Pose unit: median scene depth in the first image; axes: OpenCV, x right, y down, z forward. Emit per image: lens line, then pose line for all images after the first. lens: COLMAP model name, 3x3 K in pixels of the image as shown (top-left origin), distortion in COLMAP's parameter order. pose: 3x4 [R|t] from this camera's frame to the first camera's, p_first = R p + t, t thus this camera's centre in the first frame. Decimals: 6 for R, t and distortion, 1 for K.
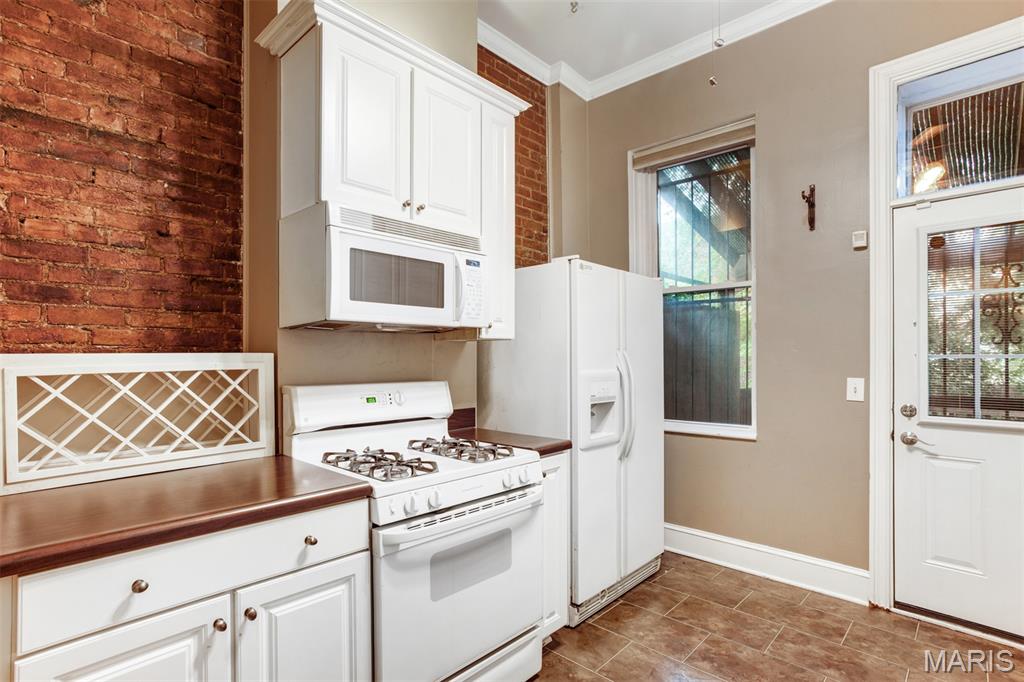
lens RADIAL K [[502.8, 0, 512.4], [0, 502.8, 359.4], [0, 0, 1]] dist [0.002095, 0.001202]
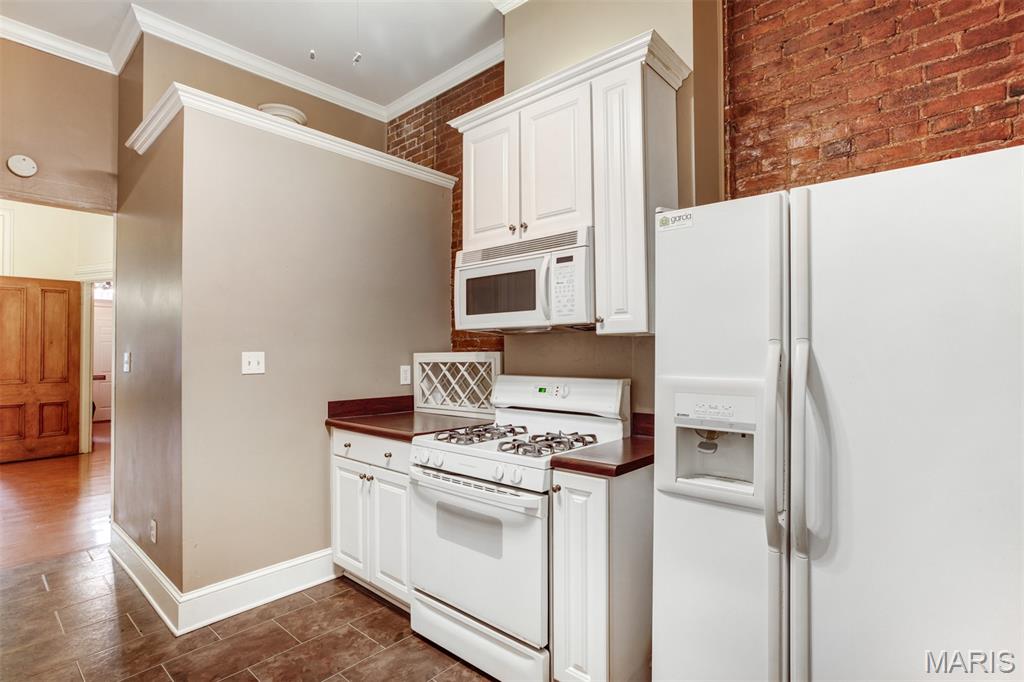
lens RADIAL K [[509.6, 0, 503.0], [0, 509.6, 343.8], [0, 0, 1]] dist [-0.007202, 0.000877]
pose [[0.025720, -0.016376, -0.999535, 1.047109], [-0.000751, 0.999865, -0.016401, -0.010450], [0.999669, 0.001173, 0.025704, 0.973562]]
